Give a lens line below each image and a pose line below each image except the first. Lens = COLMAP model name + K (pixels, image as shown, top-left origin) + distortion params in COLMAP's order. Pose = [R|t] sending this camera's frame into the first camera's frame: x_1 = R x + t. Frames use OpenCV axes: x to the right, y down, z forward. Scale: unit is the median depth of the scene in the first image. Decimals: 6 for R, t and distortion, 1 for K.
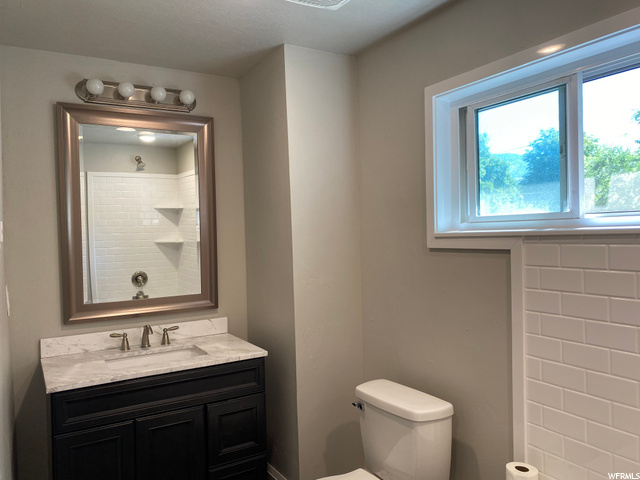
lens RADIAL K [[489.0, 0, 319.5], [0, 489.0, 241.3], [0, 0, 1]] dist [0.033278, -0.038733]
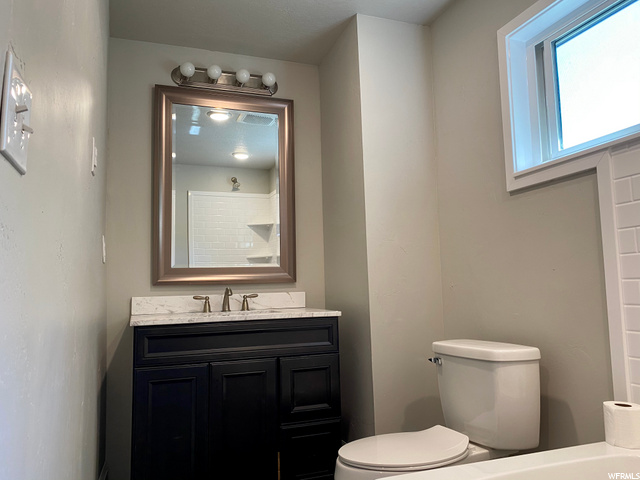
lens RADIAL K [[489.0, 0, 323.8], [0, 489.0, 241.2], [0, 0, 1]] dist [0.033278, -0.038733]
pose [[0.982393, -0.018379, -0.185919, 0.044724], [-0.003001, 0.993469, -0.114065, 0.199149], [0.186801, 0.112615, 0.975922, 0.020626]]
